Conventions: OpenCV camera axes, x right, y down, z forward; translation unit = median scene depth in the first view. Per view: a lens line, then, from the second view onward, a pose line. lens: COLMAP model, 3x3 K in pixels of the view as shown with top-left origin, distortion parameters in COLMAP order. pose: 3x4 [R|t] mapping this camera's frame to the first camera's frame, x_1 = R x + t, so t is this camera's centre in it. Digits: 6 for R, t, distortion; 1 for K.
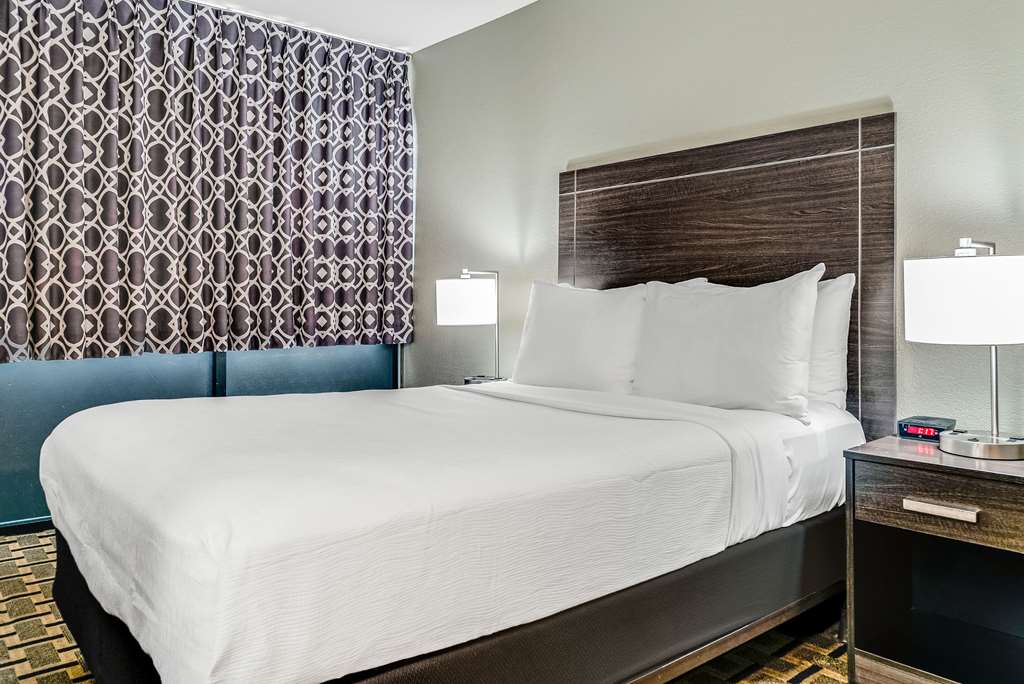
lens RADIAL K [[776.3, 0, 512.2], [0, 776.3, 273.6], [0, 0, 1]] dist [0.009473, 0.004174]
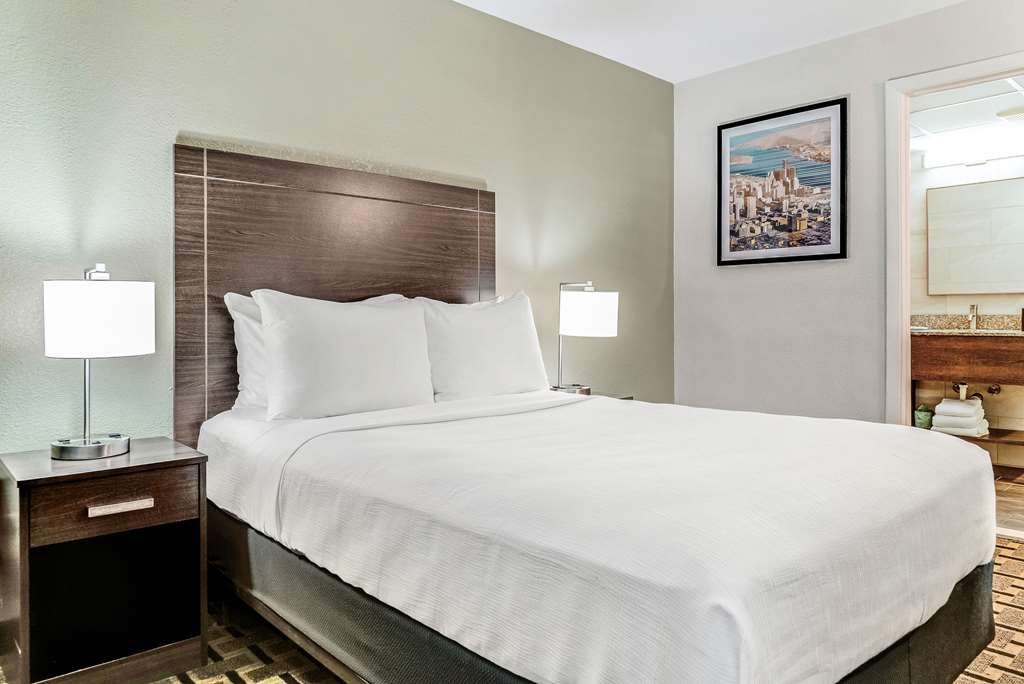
lens RADIAL K [[711.6, 0, 509.9], [0, 711.6, 306.6], [0, 0, 1]] dist [-0.051297, -0.000891]
pose [[-0.043806, 0.016069, 0.998911, -0.651079], [-0.029182, 0.999423, -0.017357, 0.030617], [-0.998614, -0.029911, -0.043312, 0.727250]]
